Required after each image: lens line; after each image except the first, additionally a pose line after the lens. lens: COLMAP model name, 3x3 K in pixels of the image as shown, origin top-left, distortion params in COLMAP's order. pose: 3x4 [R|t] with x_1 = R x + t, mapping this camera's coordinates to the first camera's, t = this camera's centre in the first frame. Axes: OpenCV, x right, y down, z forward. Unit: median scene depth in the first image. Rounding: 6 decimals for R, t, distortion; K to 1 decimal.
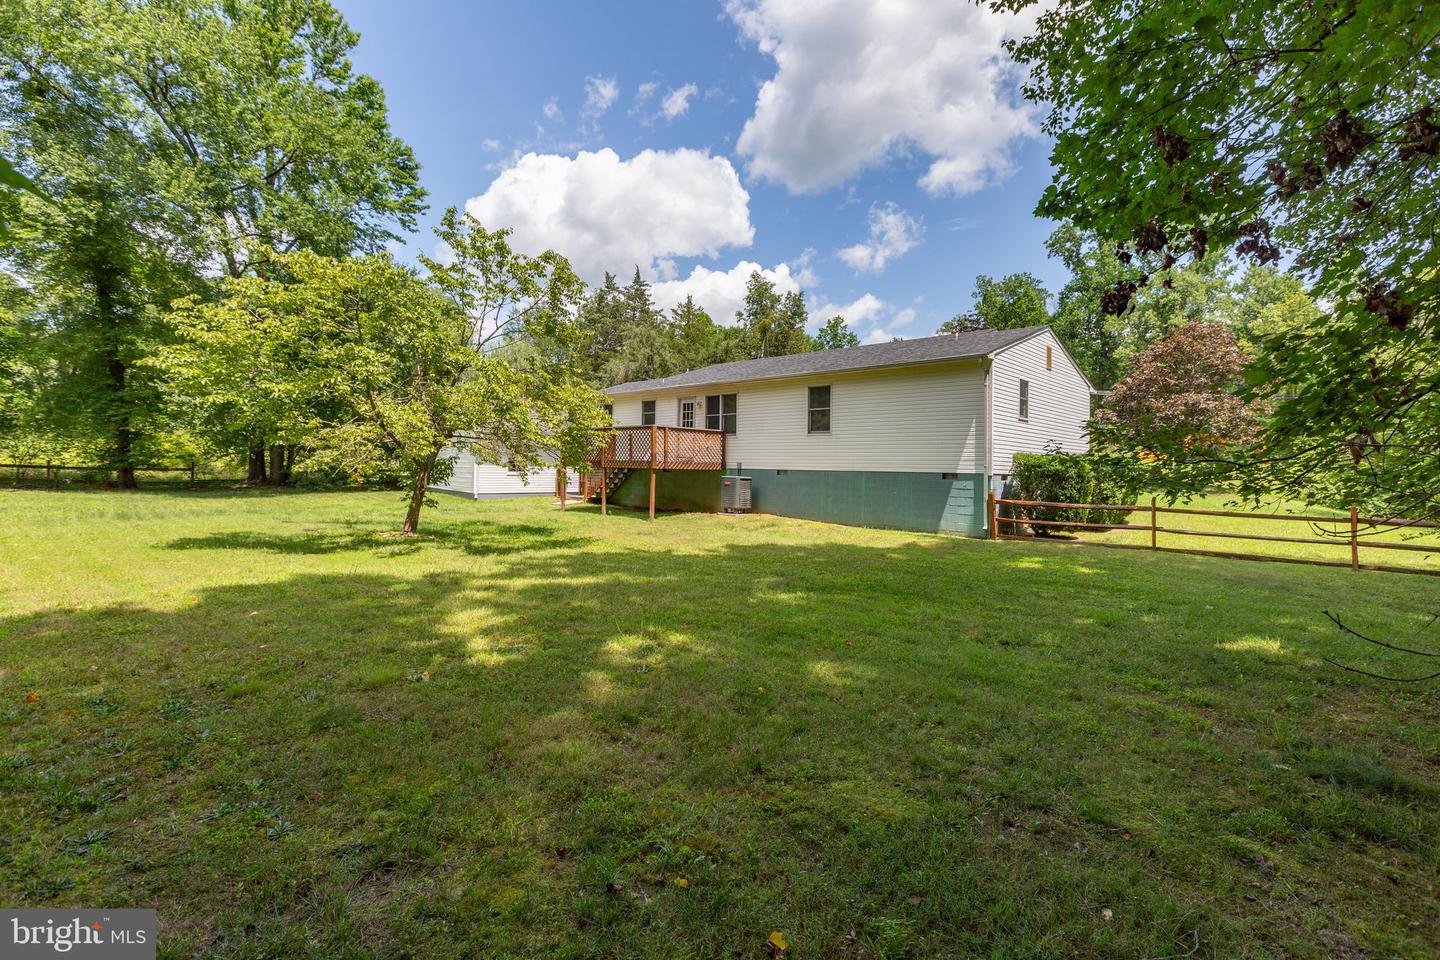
lens RADIAL K [[679.5, 0, 724.1], [0, 679.5, 445.7], [0, 0, 1]] dist [0.001606, 0.000152]
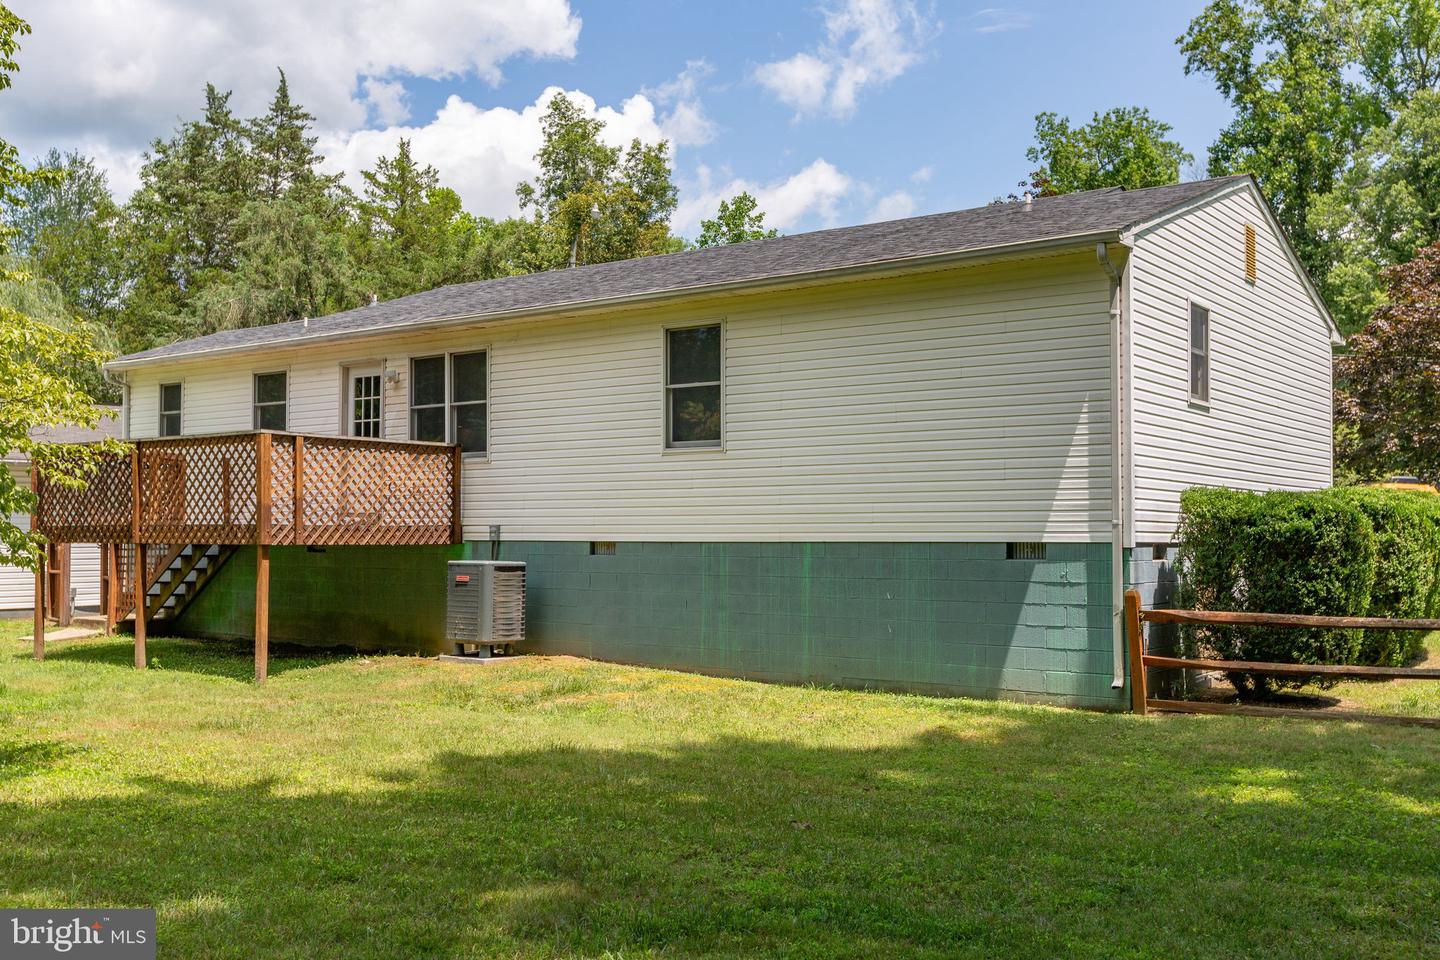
lens RADIAL K [[1415.1, 0, 720.0], [0, 1415.1, 480.0], [0, 0, 1]] dist [-0.006331, -0.007412]
pose [[0.989444, -0.013280, 0.144305, 0.032463], [0.013960, 0.999896, -0.003701, 0.003647], [-0.144240, 0.005677, 0.989526, 0.168670]]
